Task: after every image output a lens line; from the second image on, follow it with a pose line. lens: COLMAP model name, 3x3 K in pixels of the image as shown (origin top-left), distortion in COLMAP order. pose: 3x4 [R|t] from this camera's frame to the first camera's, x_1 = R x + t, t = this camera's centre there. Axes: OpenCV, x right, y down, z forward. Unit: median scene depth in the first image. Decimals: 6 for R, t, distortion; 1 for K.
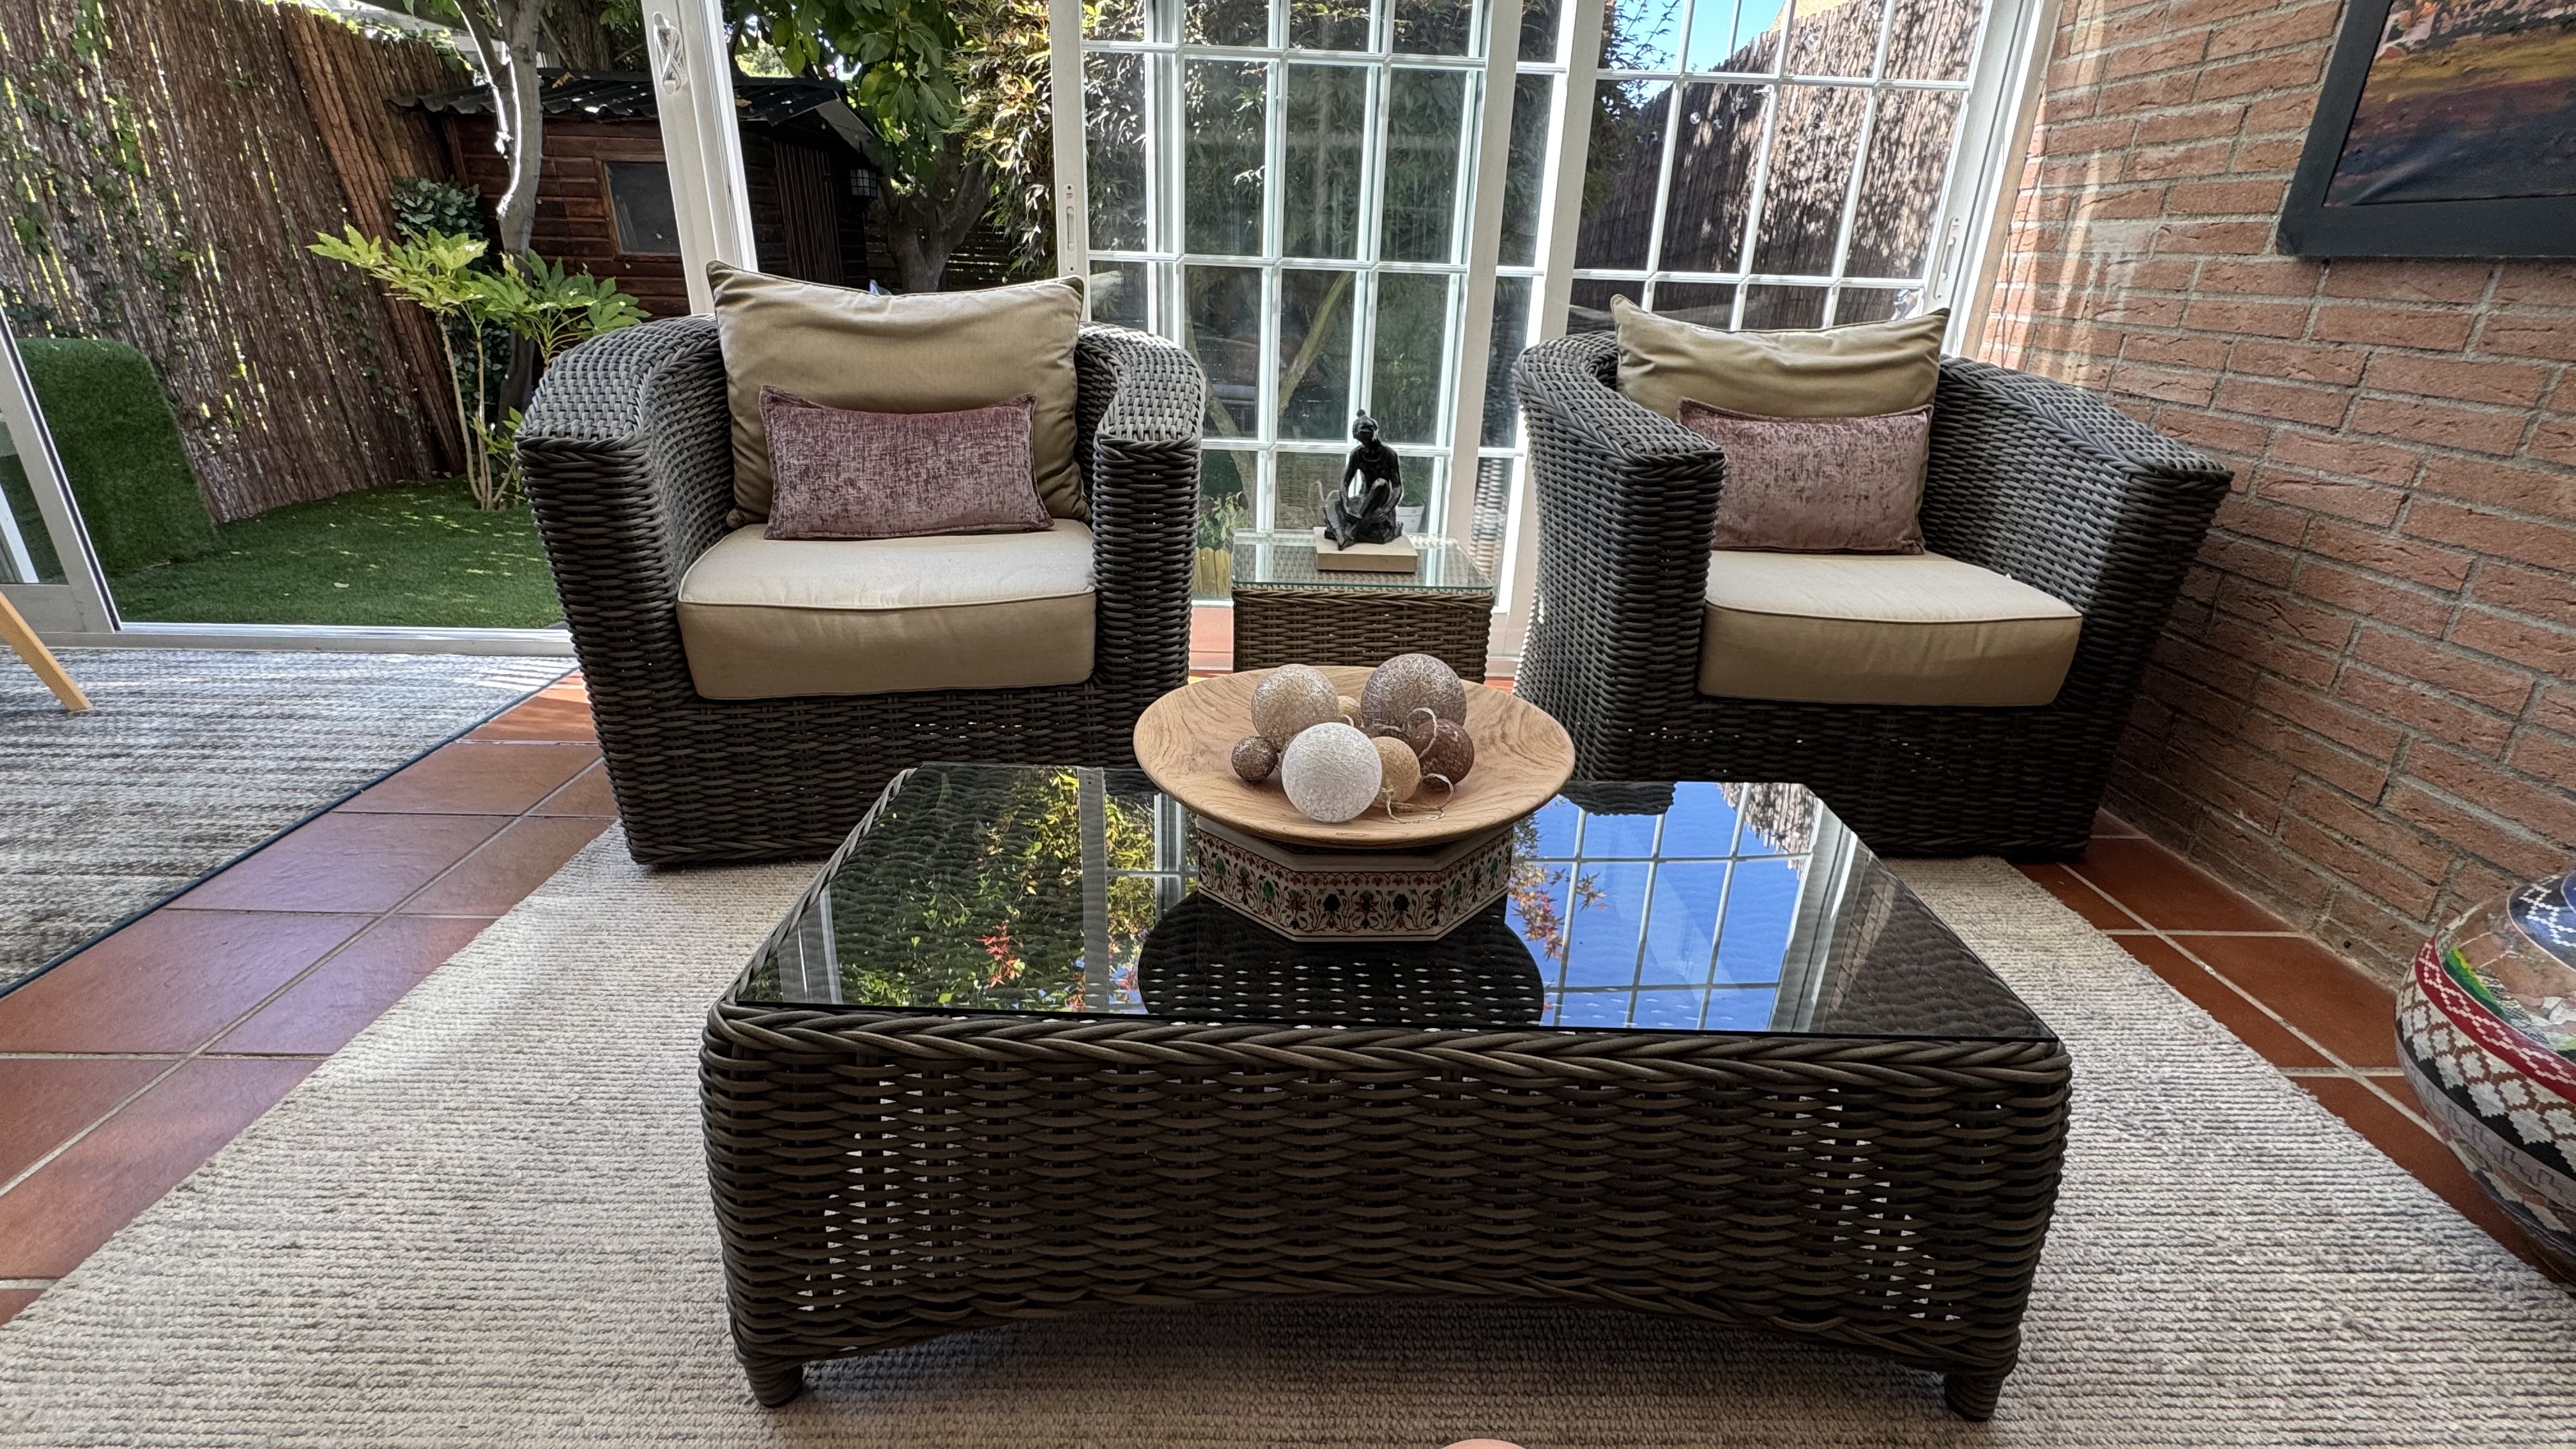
lens RADIAL K [[1123.0, 0, 1287.4], [0, 1123.0, 732.7], [0, 0, 1]] dist [-0.005353, -0.000103]
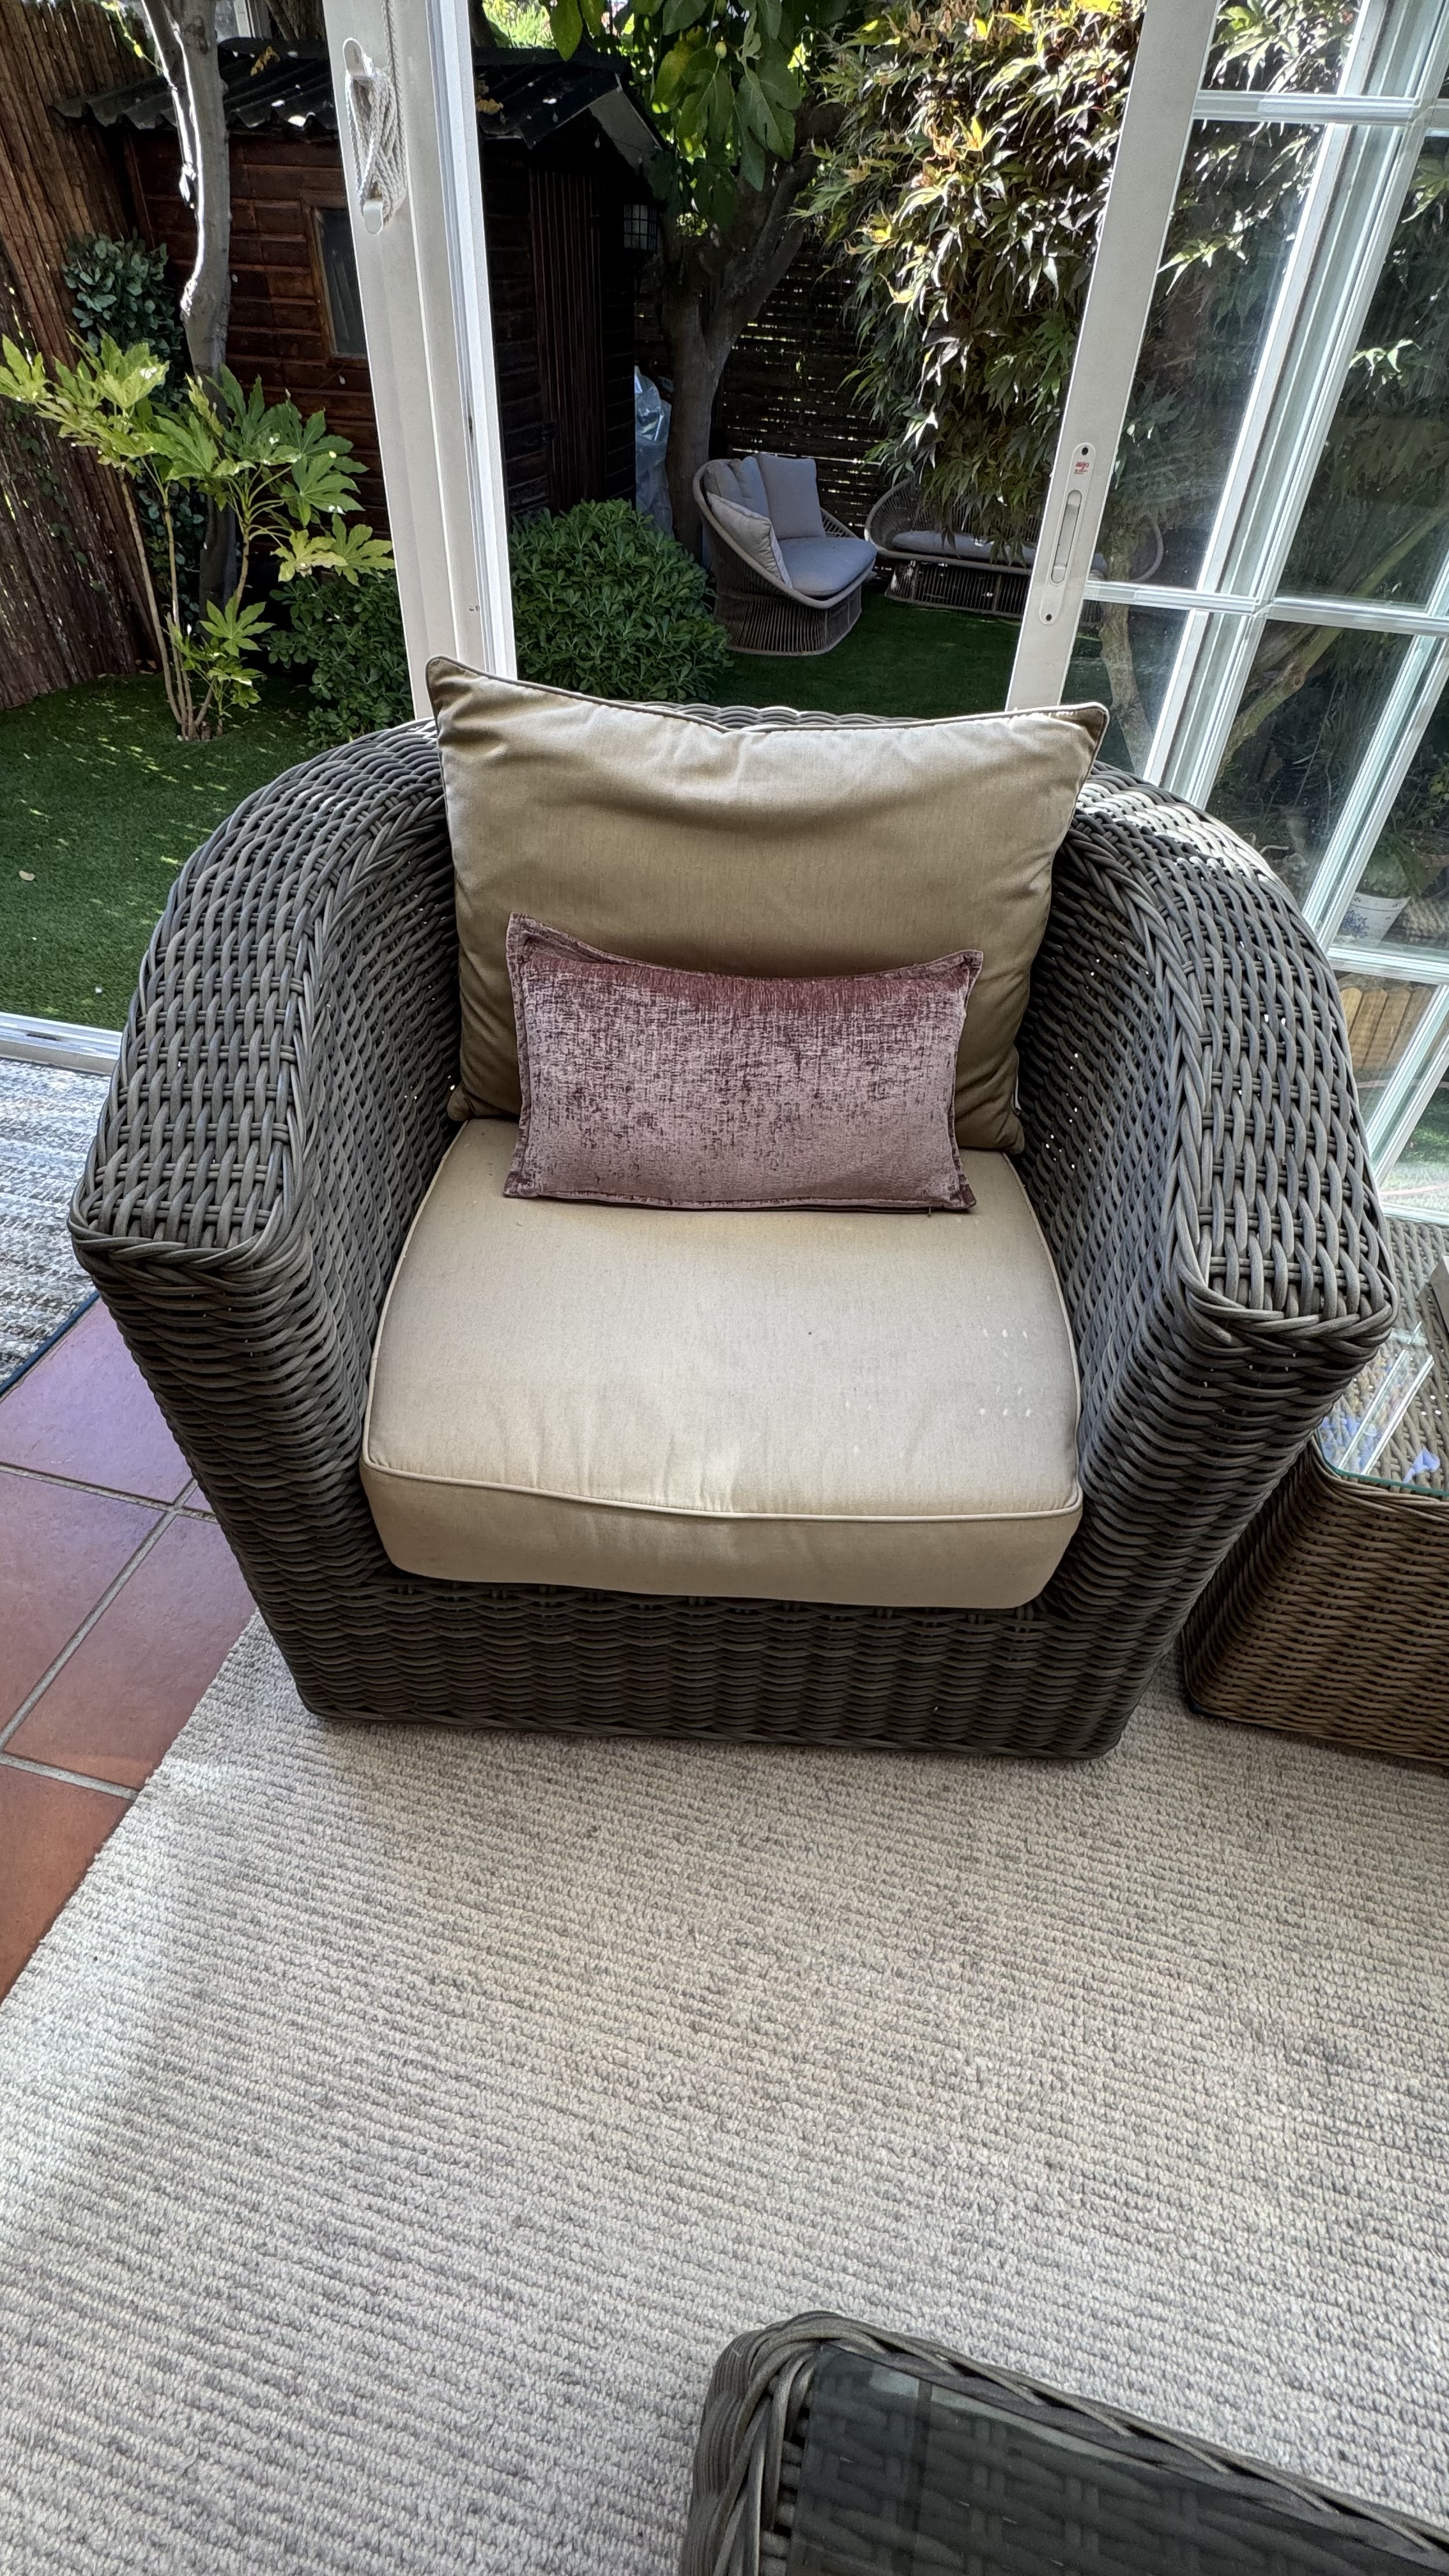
lens RADIAL K [[1123.0, 0, 724.5], [0, 1123.0, 1288.0], [0, 0, 1]] dist [-0.005353, -0.000103]
pose [[0.966228, 0.183195, -0.181227, -0.144243], [-0.113625, 0.934101, 0.338445, -0.213665], [0.231286, -0.306423, 0.923370, 0.280948]]
